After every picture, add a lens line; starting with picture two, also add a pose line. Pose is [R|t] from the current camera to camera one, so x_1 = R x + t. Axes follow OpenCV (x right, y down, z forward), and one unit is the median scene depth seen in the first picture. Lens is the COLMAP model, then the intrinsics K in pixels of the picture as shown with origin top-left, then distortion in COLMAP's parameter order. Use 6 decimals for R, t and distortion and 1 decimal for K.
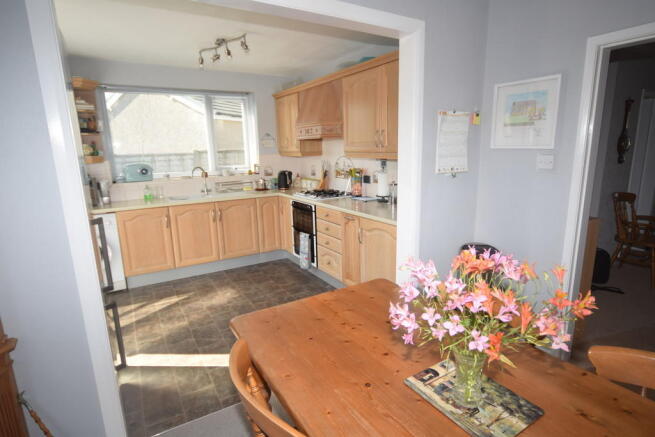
lens RADIAL K [[348.6, 0, 329.5], [0, 348.6, 218.7], [0, 0, 1]] dist [-0.021002, 0.005678]
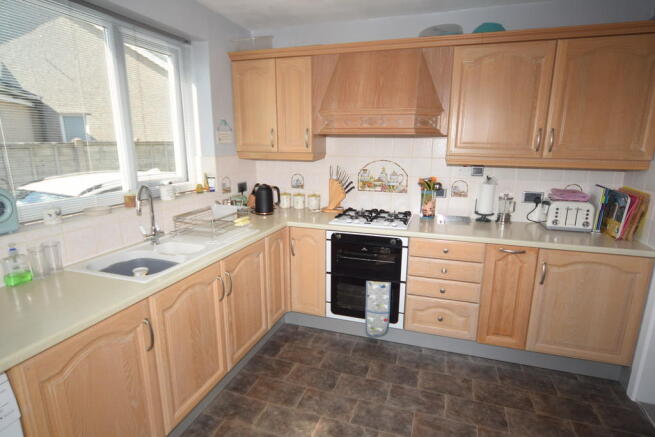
lens RADIAL K [[348.6, 0, 329.6], [0, 348.6, 220.6], [0, 0, 1]] dist [-0.021002, 0.005678]
pose [[0.760299, -0.115898, 0.639150, -0.519893], [0.107589, 0.992832, 0.052050, -0.109761], [-0.640601, 0.029192, 0.767319, 0.549797]]
